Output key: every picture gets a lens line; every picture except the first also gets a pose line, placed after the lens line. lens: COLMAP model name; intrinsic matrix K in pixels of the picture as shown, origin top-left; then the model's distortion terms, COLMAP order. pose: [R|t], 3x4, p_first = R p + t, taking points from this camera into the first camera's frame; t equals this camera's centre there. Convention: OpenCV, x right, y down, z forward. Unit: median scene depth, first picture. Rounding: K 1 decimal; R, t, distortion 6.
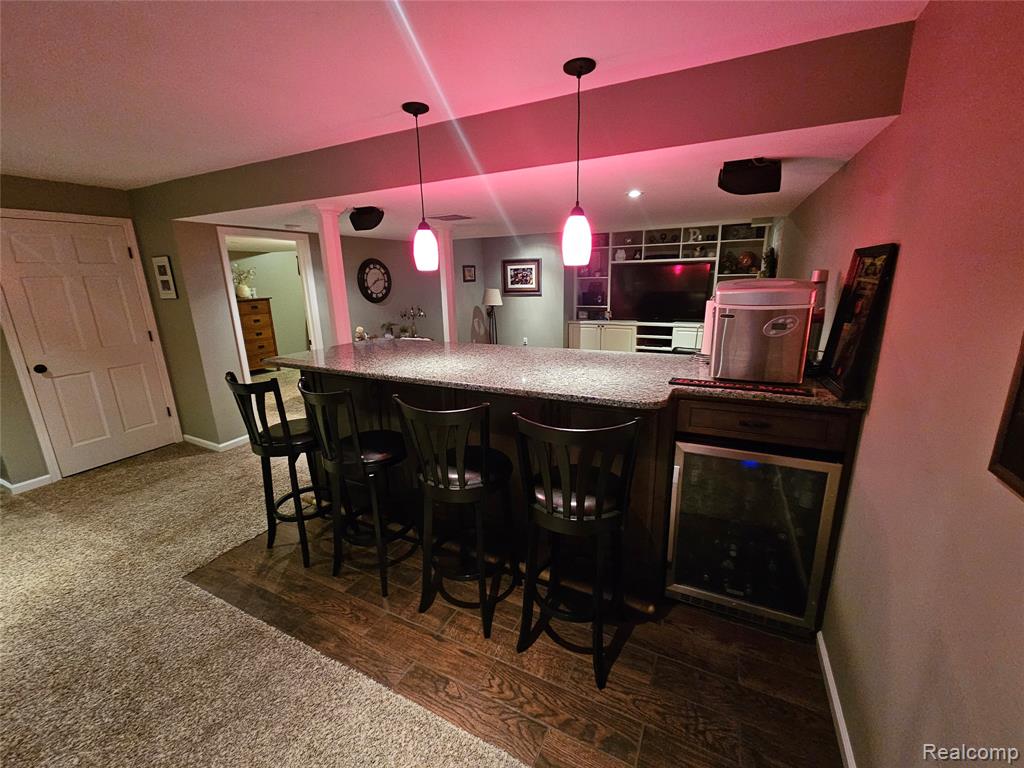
lens RADIAL K [[421.5, 0, 511.9], [0, 421.5, 382.6], [0, 0, 1]] dist [-0.000278, 0.000110]
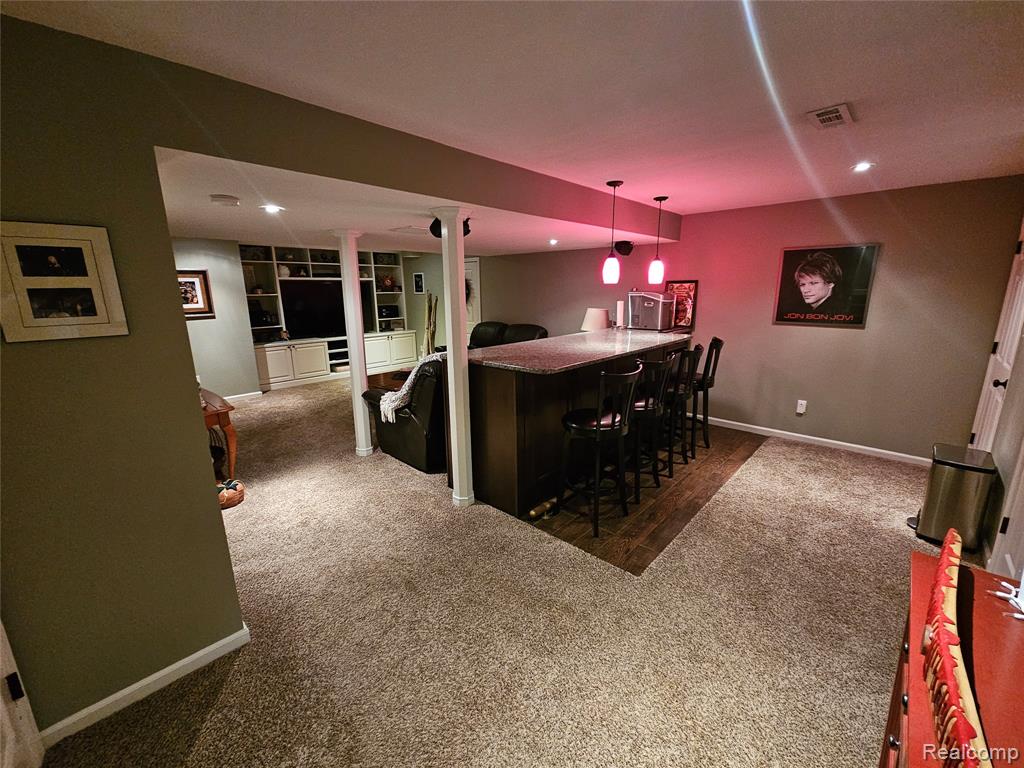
lens RADIAL K [[421.5, 0, 513.9], [0, 421.5, 383.5], [0, 0, 1]] dist [-0.000278, 0.000110]
pose [[0.274088, -0.194775, 0.941774, -0.557146], [0.238945, 0.962360, 0.129492, -0.060950], [-0.931548, 0.189540, 0.310312, 0.281266]]
